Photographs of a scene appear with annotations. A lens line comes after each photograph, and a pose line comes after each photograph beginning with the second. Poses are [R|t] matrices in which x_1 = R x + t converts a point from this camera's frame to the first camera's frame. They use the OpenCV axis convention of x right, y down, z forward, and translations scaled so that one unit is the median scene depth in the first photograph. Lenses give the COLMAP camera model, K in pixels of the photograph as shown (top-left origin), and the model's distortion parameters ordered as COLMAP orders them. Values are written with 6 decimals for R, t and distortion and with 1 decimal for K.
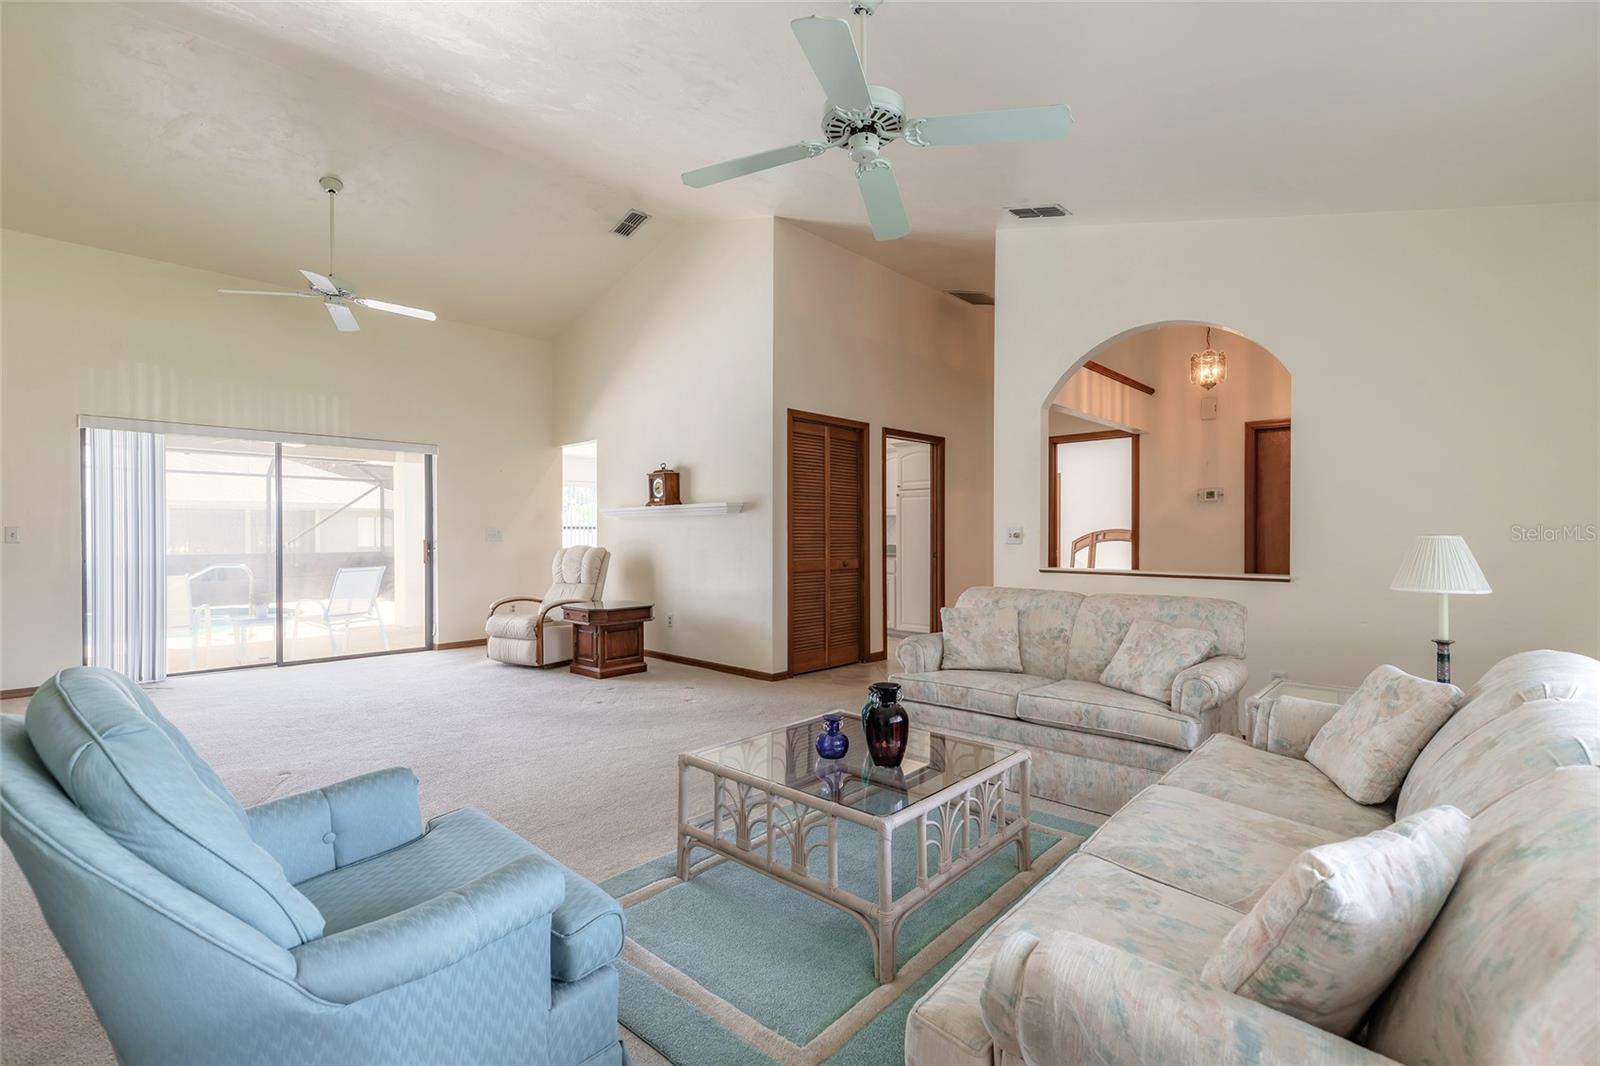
lens RADIAL K [[719.1, 0, 794.4], [0, 719.1, 538.6], [0, 0, 1]] dist [0.002826, 0.000251]
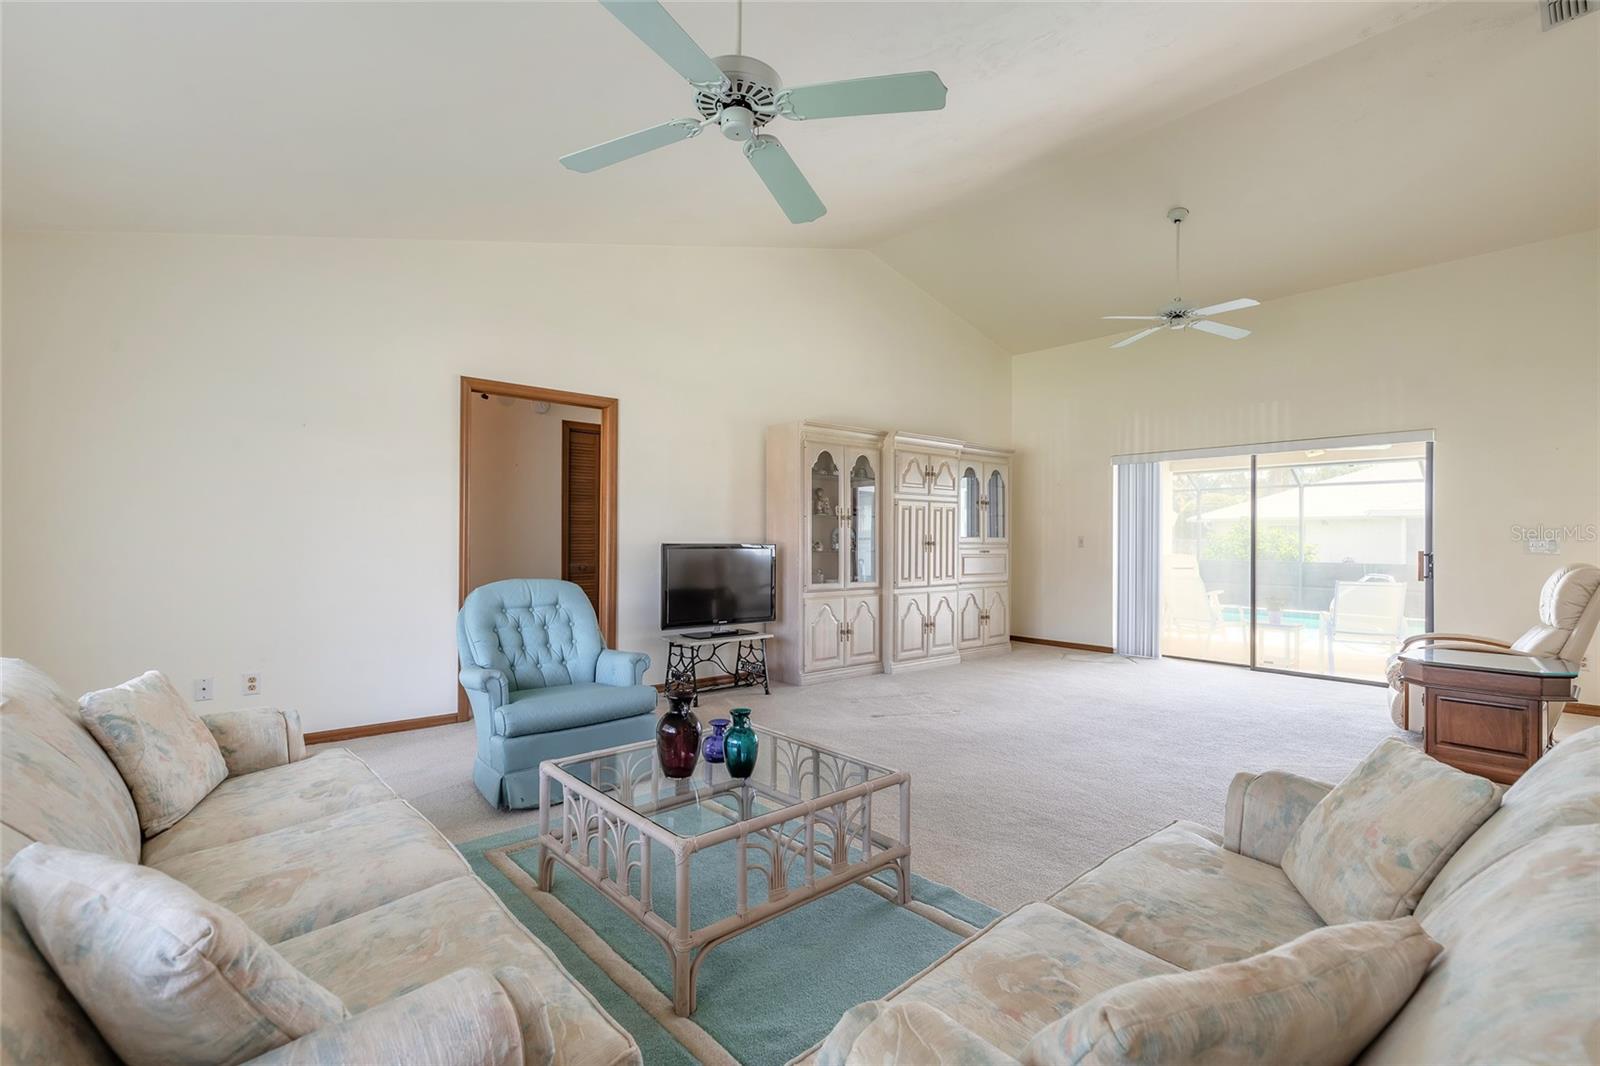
lens RADIAL K [[719.1, 0, 794.4], [0, 719.1, 538.6], [0, 0, 1]] dist [0.002826, 0.000251]
pose [[-0.103177, -0.003586, -0.994657, 0.386252], [-0.010441, 0.999942, -0.002522, -0.002659], [0.994608, 0.010125, -0.103208, 0.448054]]
